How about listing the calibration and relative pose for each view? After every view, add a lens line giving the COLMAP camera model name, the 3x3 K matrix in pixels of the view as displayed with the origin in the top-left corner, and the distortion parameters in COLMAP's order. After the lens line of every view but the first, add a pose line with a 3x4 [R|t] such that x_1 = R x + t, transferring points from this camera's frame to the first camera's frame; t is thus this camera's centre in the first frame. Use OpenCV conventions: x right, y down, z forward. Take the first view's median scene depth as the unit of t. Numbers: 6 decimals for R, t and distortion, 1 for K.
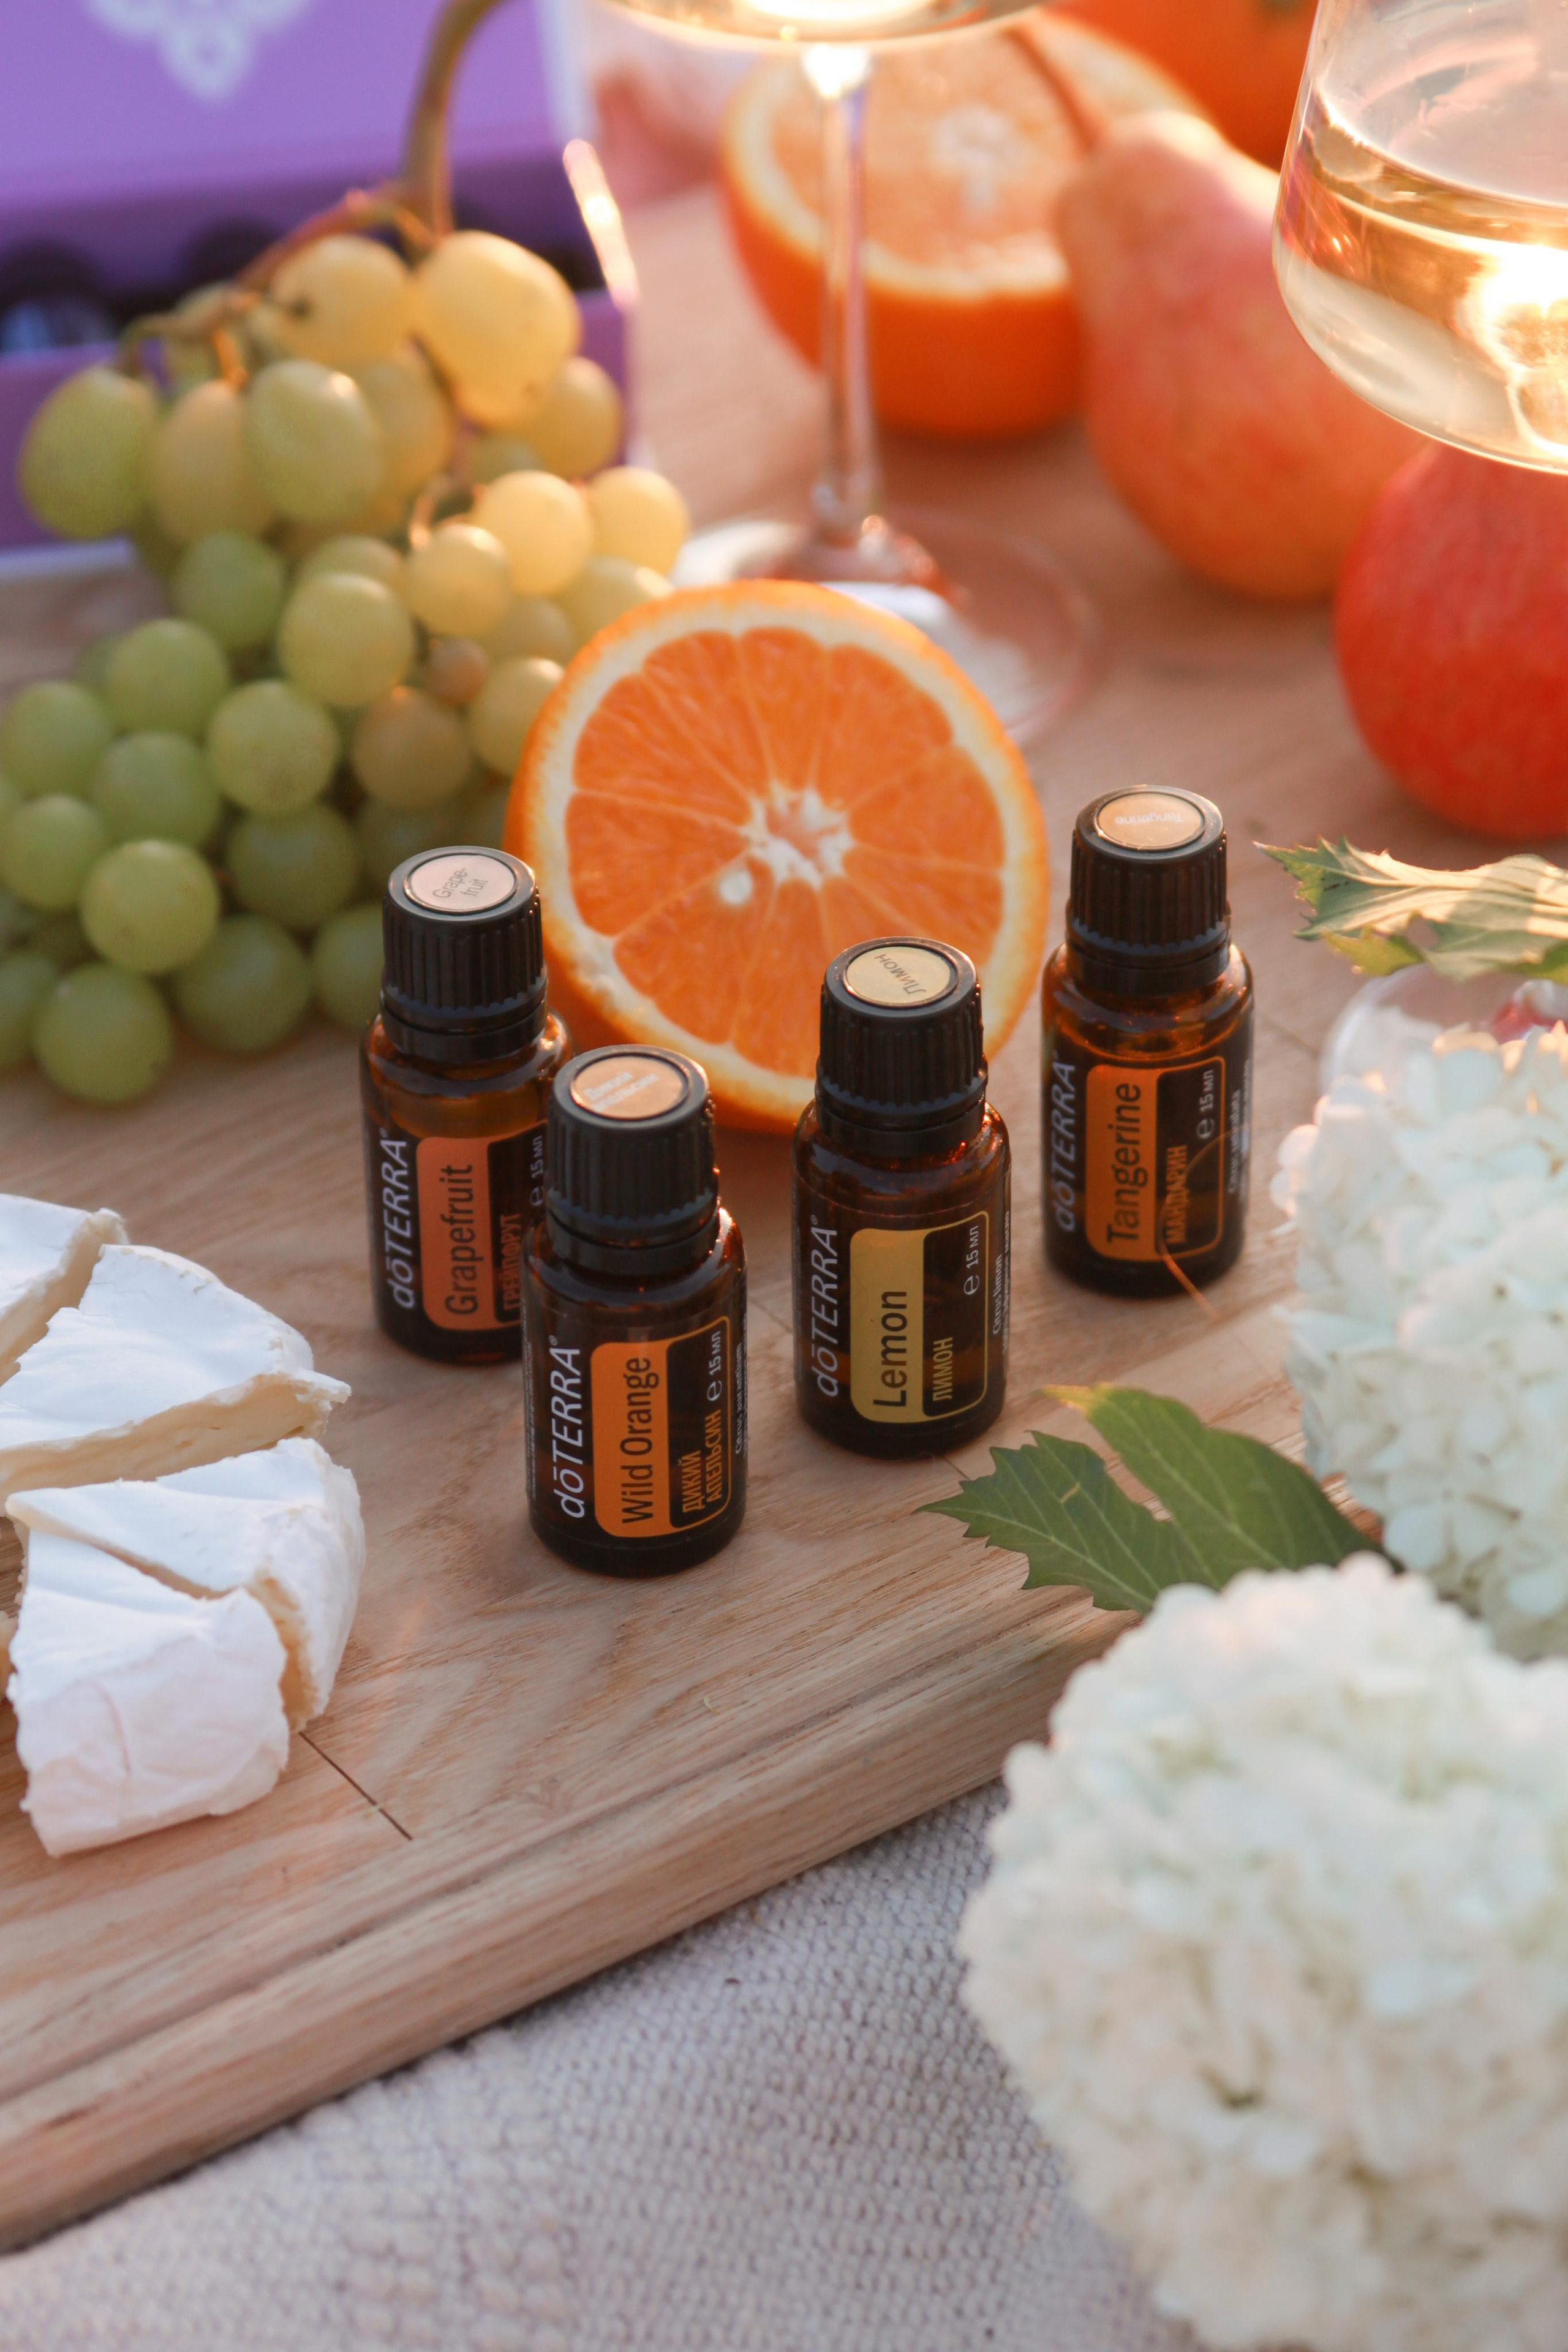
lens RADIAL K [[8250.2, 0, 780.1], [0, 8250.2, 1178.0], [0, 0, 1]] dist [0.119861, 0.000000]
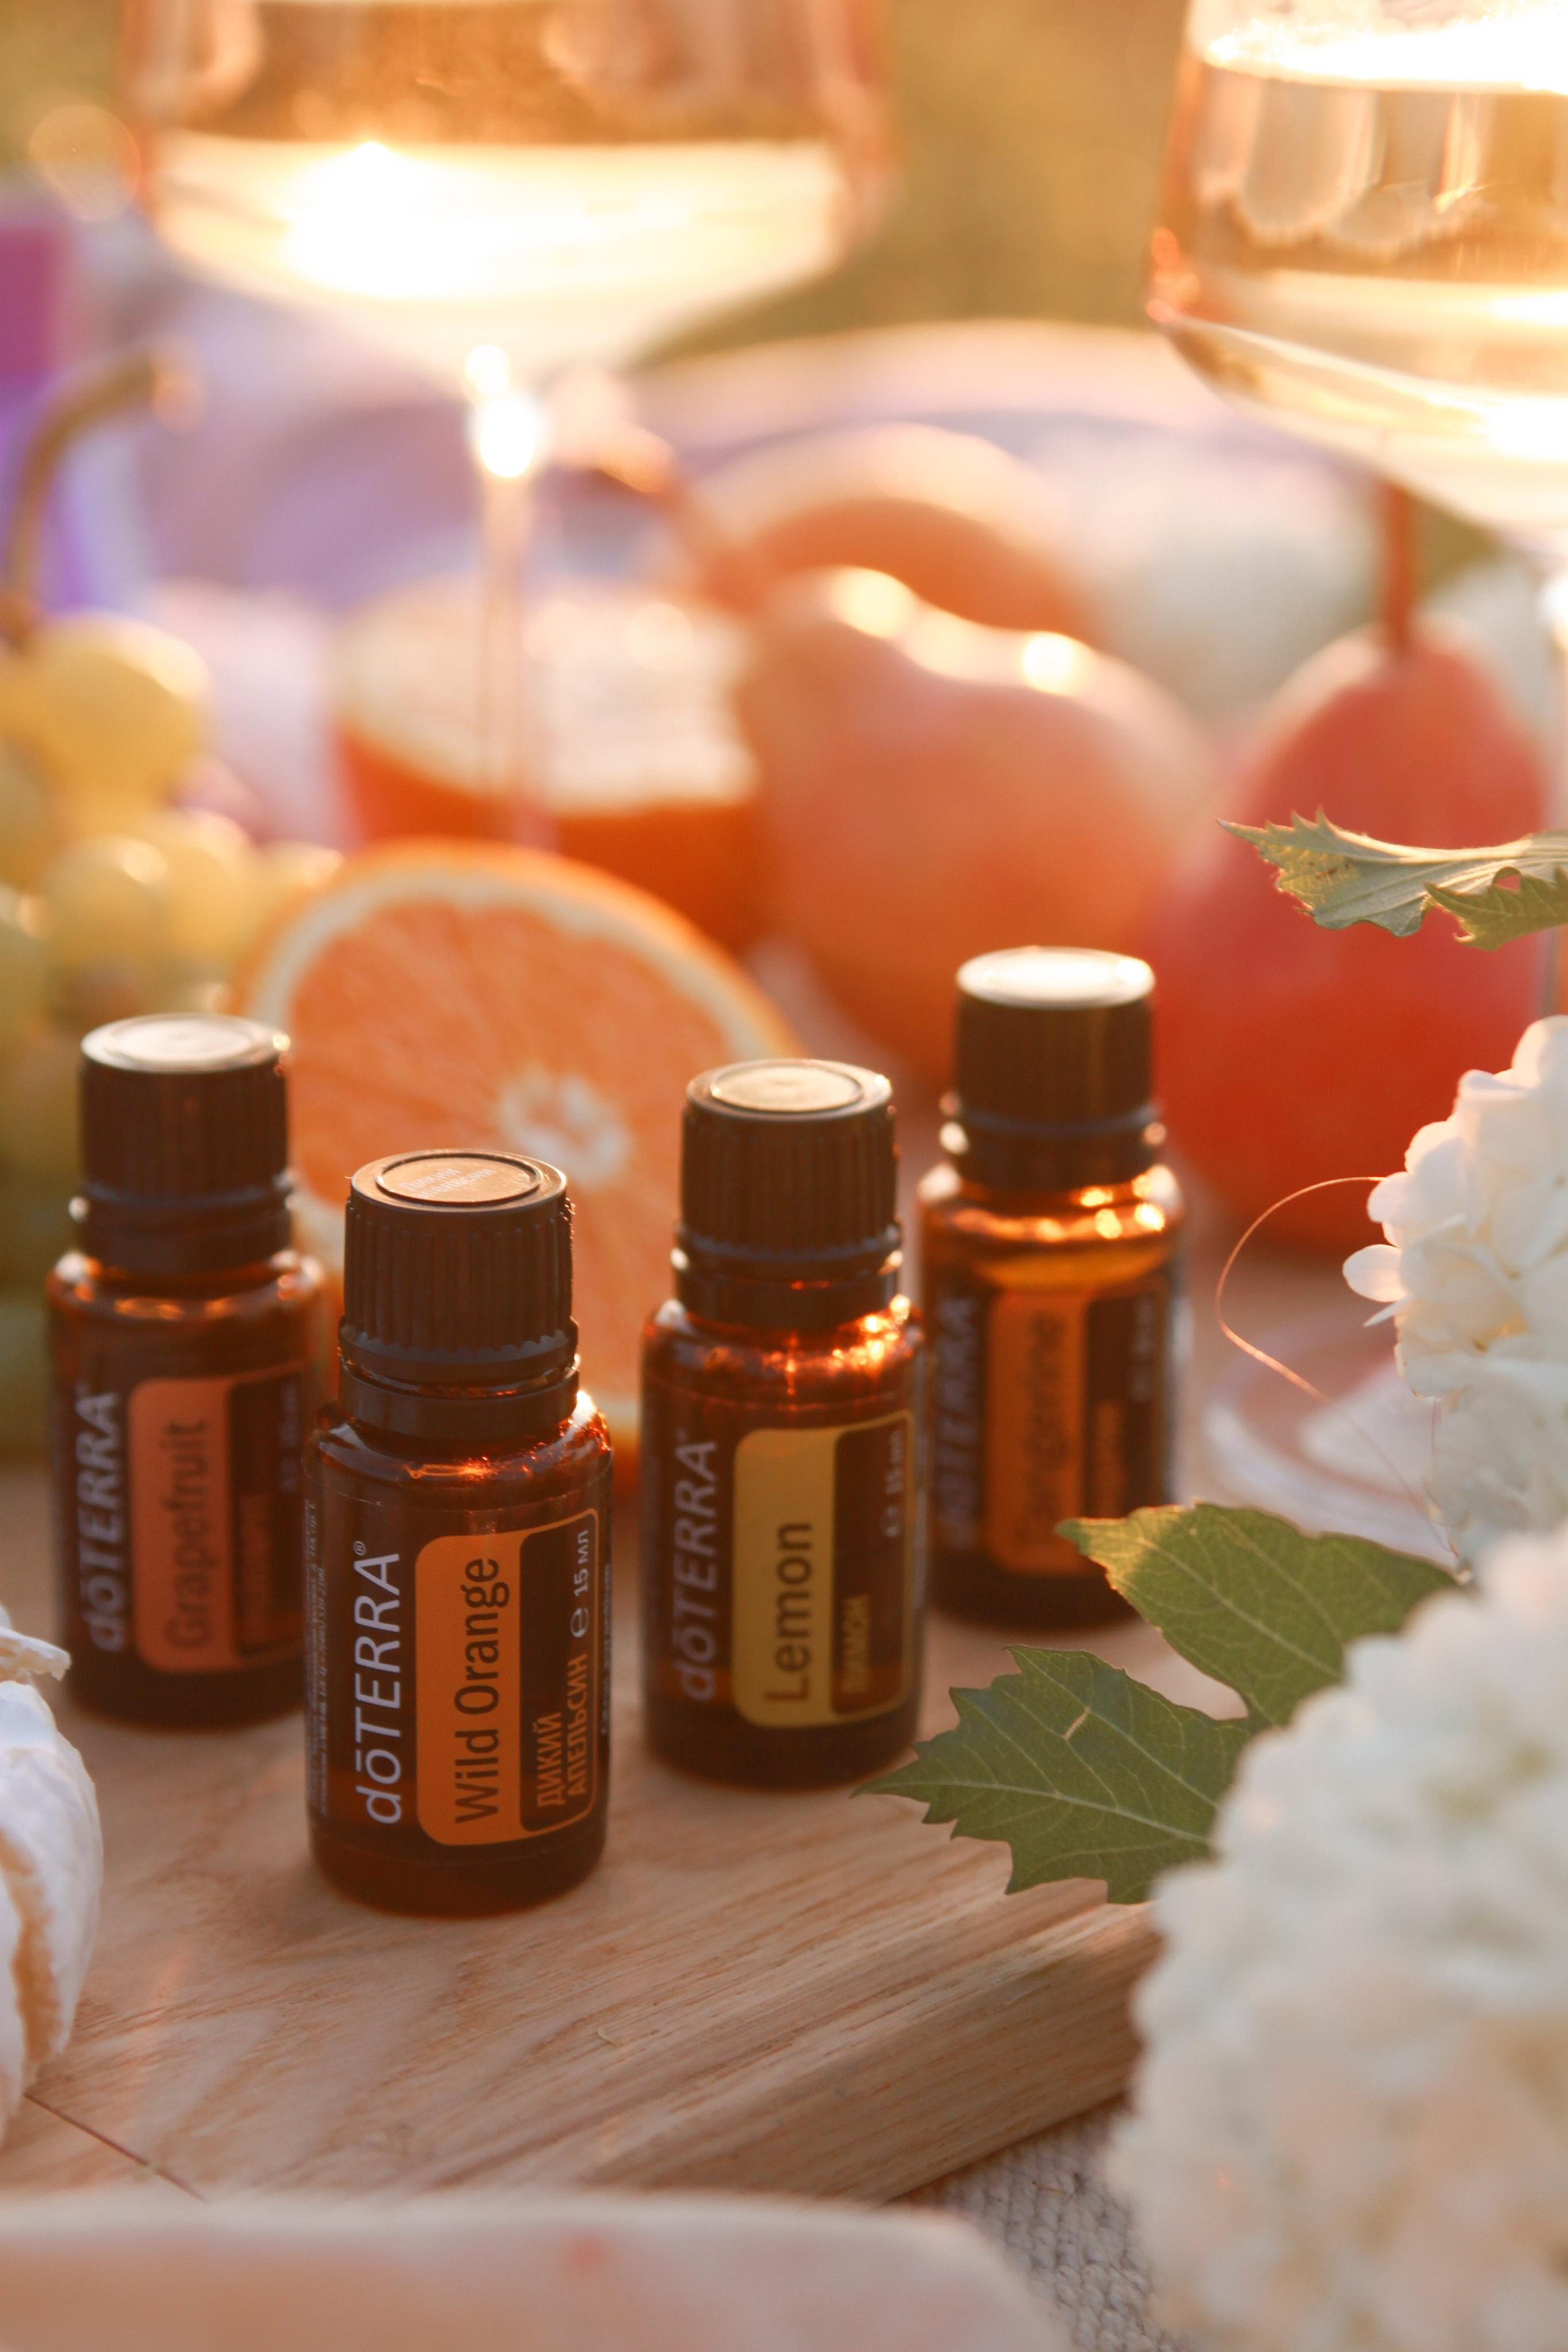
lens RADIAL K [[5978.4, 0, 790.4], [0, 5978.4, 1173.6], [0, 0, 1]] dist [0.077286, 0.000000]
pose [[0.988685, -0.024477, 0.147995, -0.067000], [0.066950, 0.954884, -0.289334, 0.142569], [-0.134236, 0.295968, 0.945718, 0.490598]]
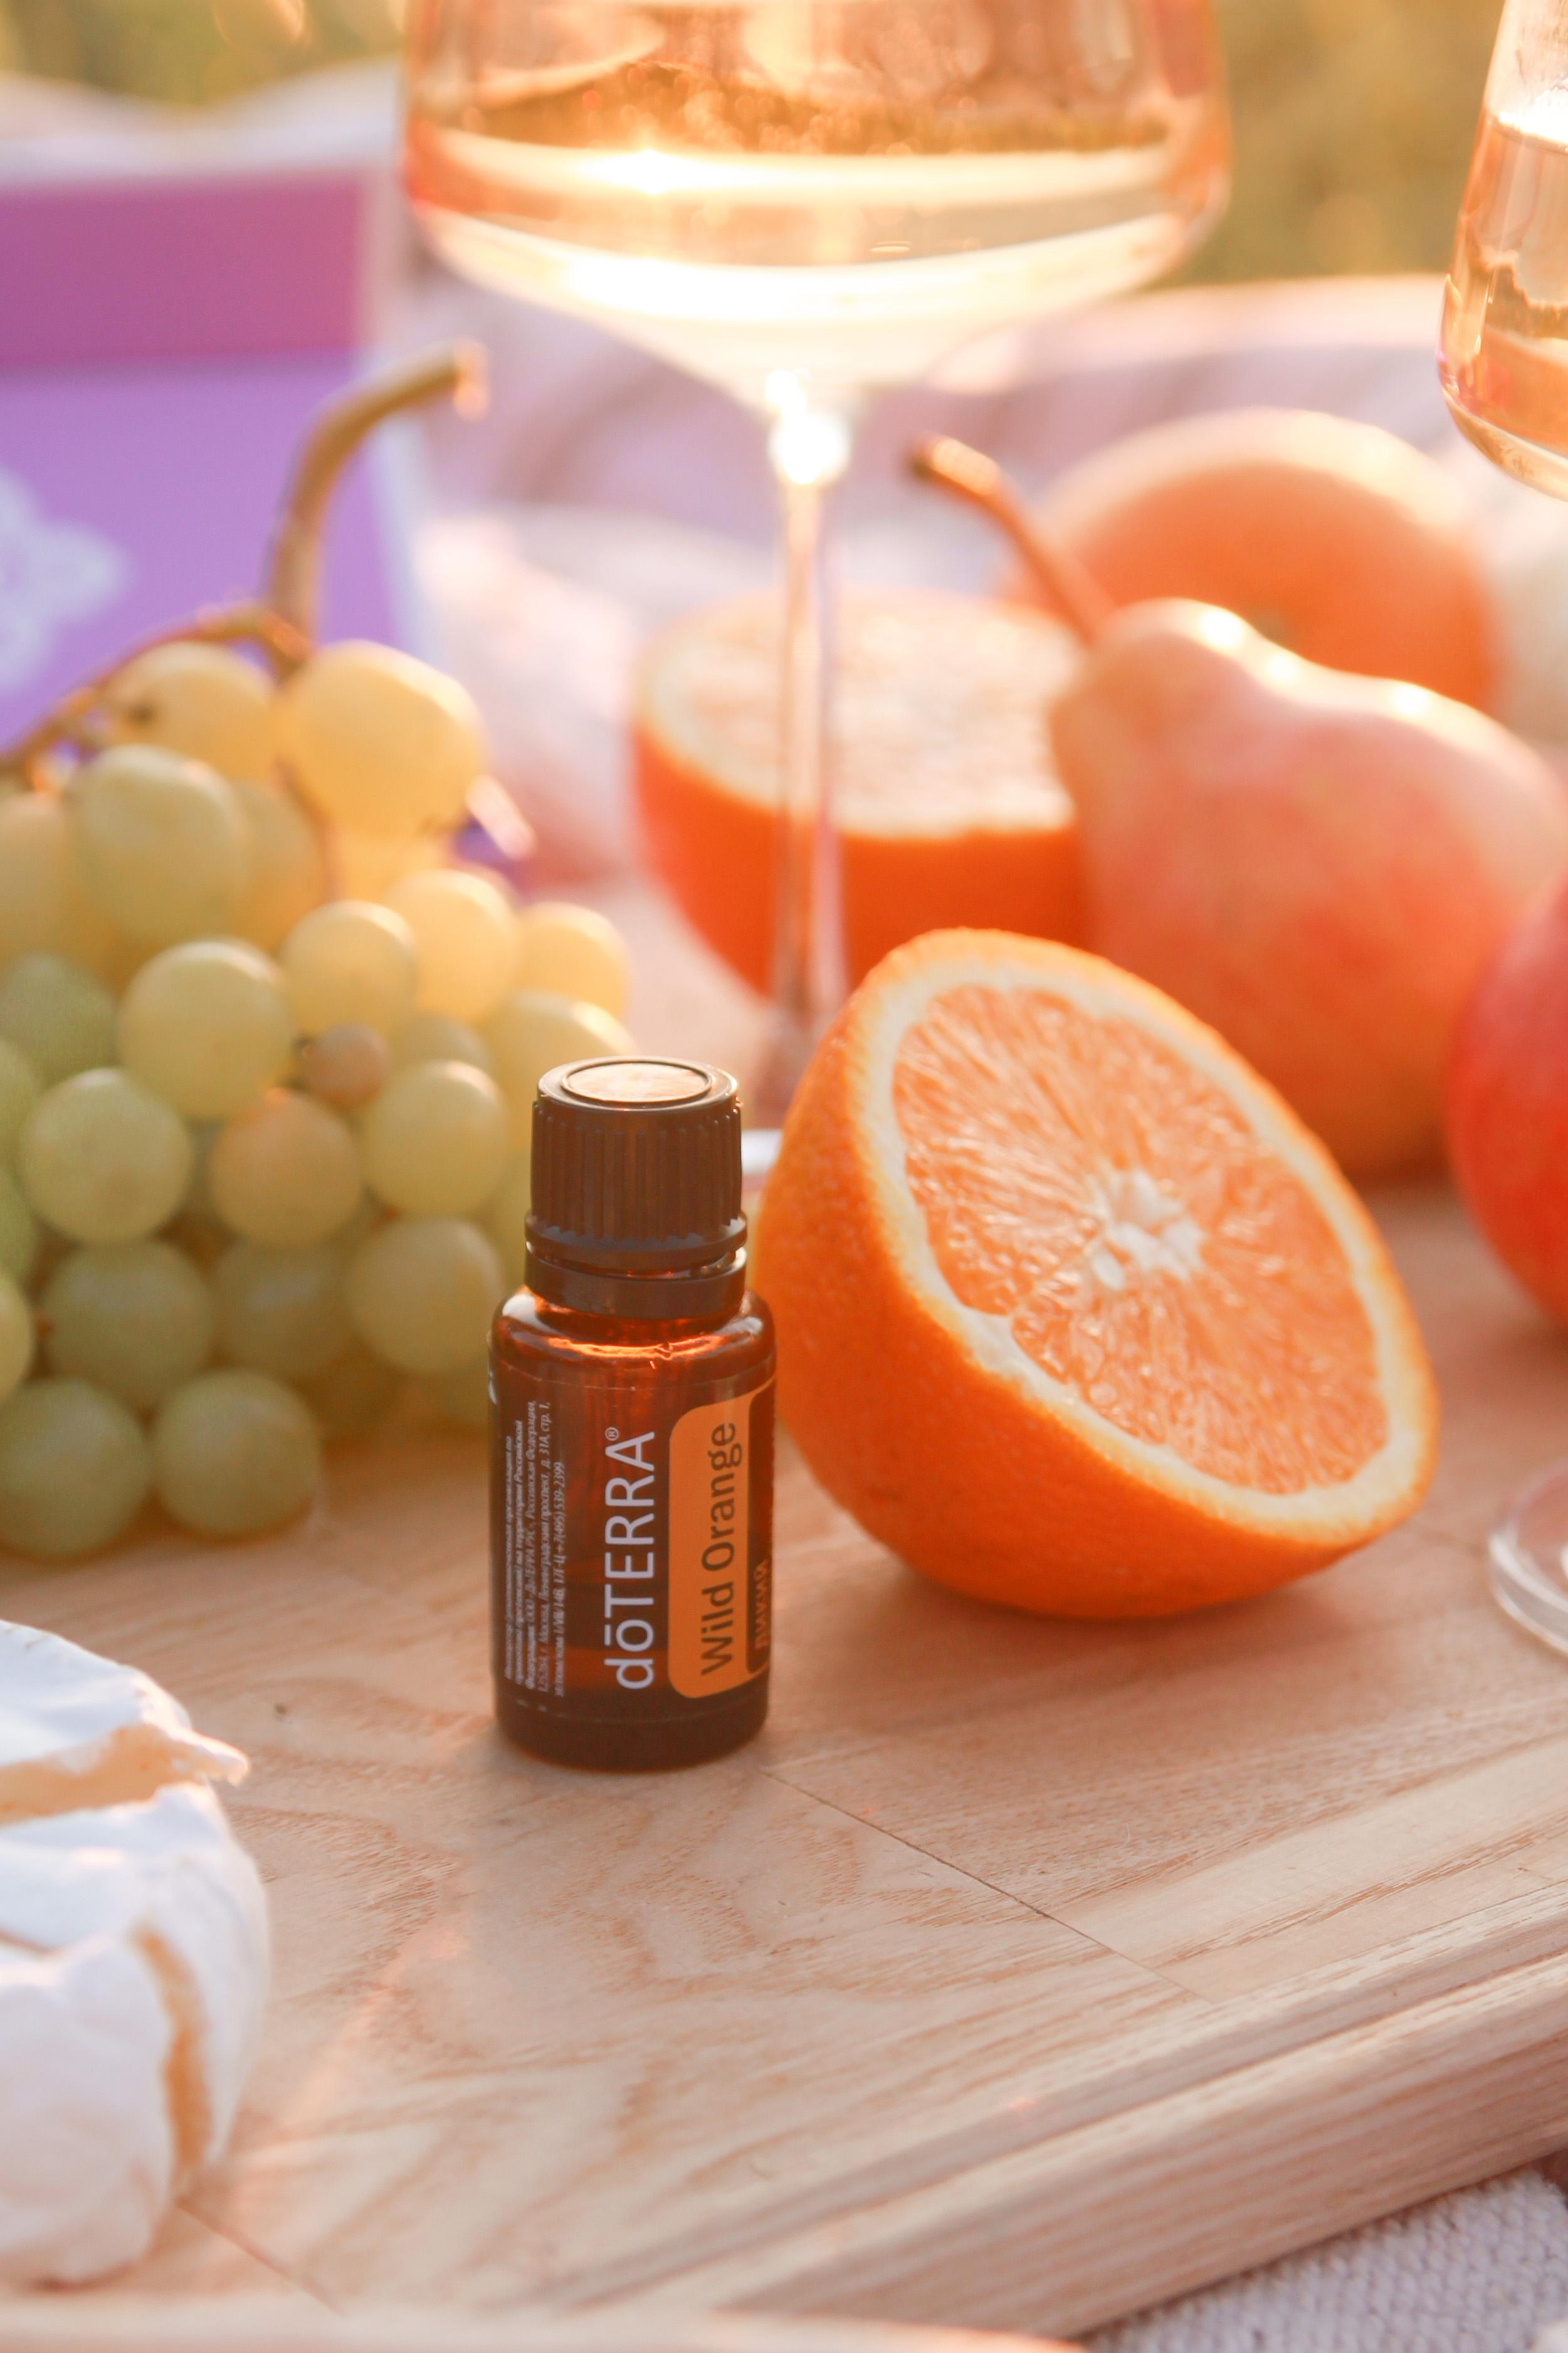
lens RADIAL K [[7569.3, 0, 790.7], [0, 7569.3, 1174.2], [0, 0, 1]] dist [0.148681, 0.000000]
pose [[0.998014, 0.002731, 0.062930, -0.047047], [0.015166, 0.959251, -0.282147, 0.164610], [-0.061136, 0.282542, 0.957305, 0.359160]]
